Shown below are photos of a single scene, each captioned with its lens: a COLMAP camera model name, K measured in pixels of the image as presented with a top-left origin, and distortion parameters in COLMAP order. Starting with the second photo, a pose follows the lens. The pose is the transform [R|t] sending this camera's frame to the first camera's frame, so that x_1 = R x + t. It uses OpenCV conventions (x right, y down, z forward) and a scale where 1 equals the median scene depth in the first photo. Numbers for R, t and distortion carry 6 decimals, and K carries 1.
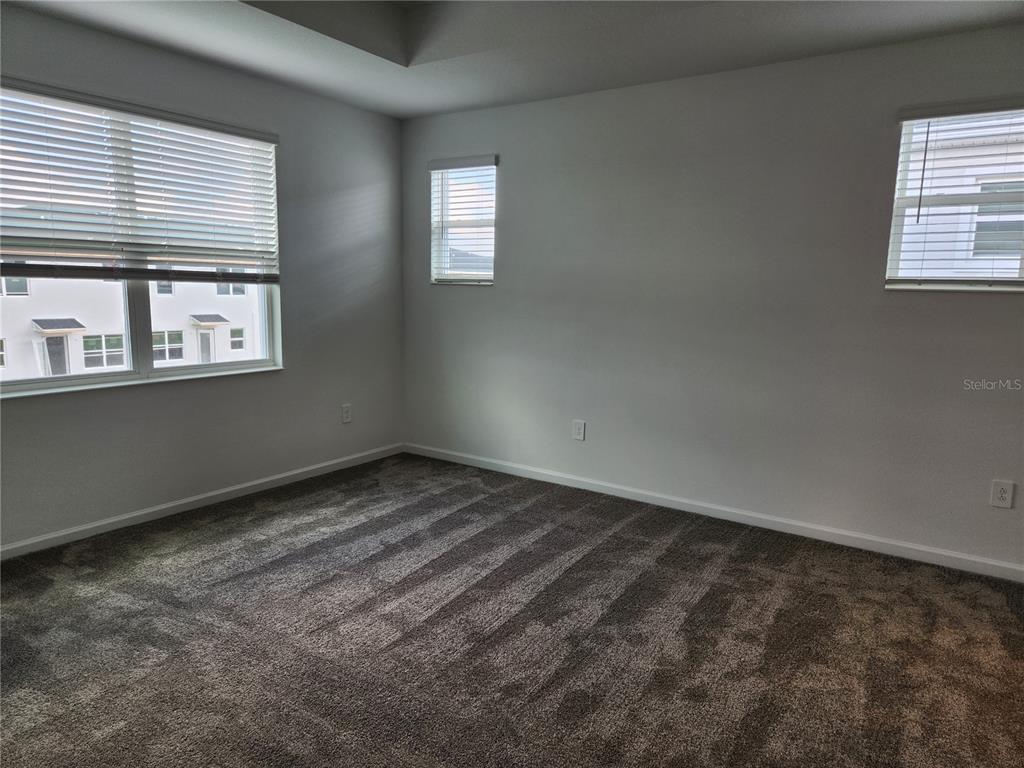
lens RADIAL K [[695.2, 0, 514.5], [0, 695.2, 386.4], [0, 0, 1]] dist [0.062815, -0.054626]
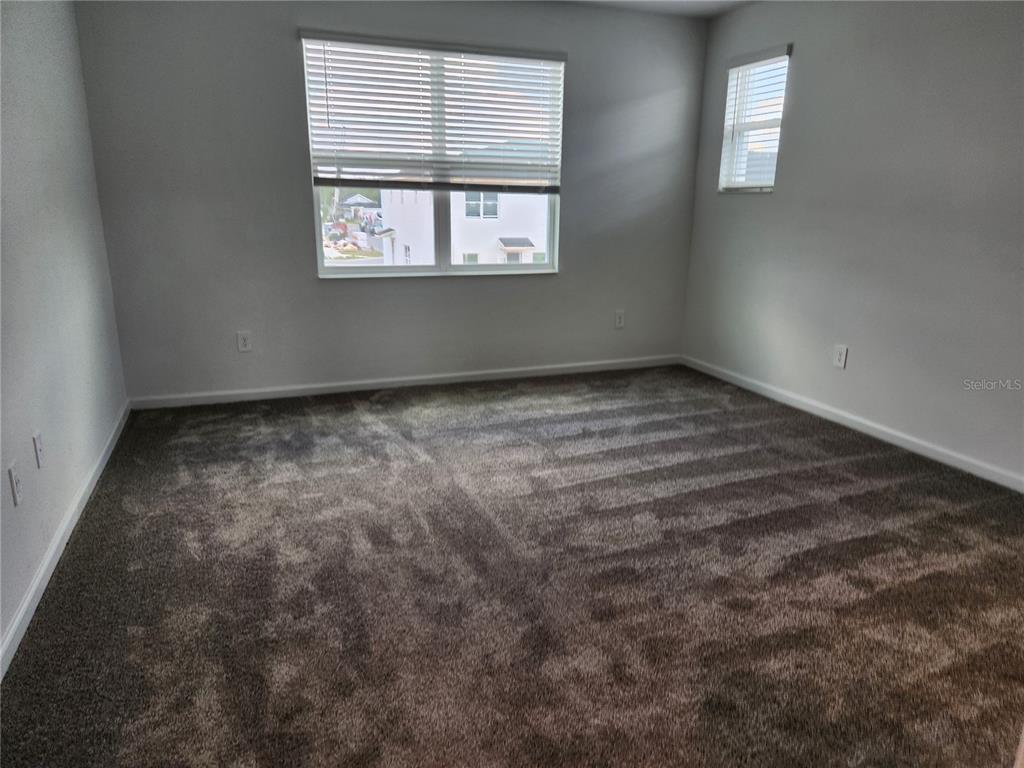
lens RADIAL K [[695.2, 0, 501.8], [0, 695.2, 381.2], [0, 0, 1]] dist [0.062815, -0.054626]
pose [[0.825475, 0.134480, -0.548185, 0.285477], [-0.078933, 0.989163, 0.123800, 0.020970], [0.558892, -0.058924, 0.827144, 0.014521]]
